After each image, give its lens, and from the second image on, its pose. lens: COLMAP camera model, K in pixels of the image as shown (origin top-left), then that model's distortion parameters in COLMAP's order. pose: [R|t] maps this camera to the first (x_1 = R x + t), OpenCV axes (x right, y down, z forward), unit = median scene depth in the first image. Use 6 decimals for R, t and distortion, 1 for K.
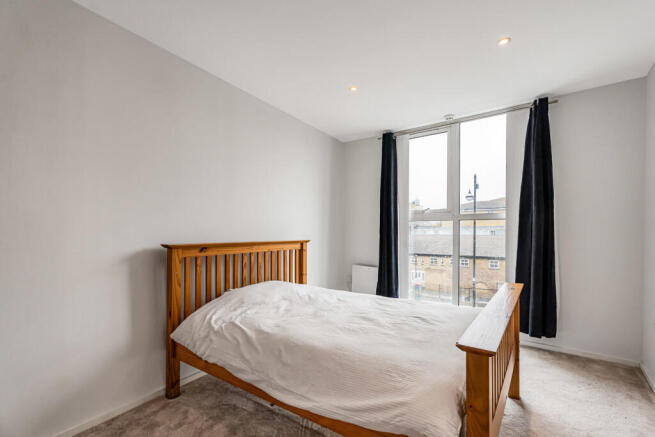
lens RADIAL K [[296.8, 0, 330.4], [0, 296.8, 227.9], [0, 0, 1]] dist [-0.000497, -0.000273]
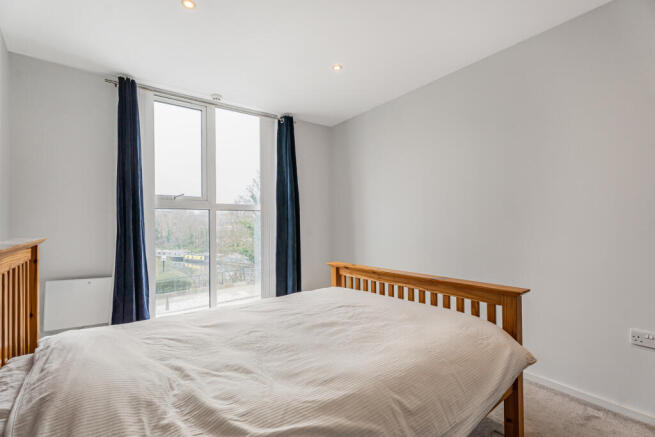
lens RADIAL K [[289.5, 0, 327.5], [0, 289.5, 218.5], [0, 0, 1]] dist [-0.000186, -0.000060]
pose [[0.308059, 0.019468, 0.951168, -0.367363], [-0.006374, 0.999810, -0.018399, 0.016917], [-0.951346, -0.000395, 0.308125, 0.432771]]
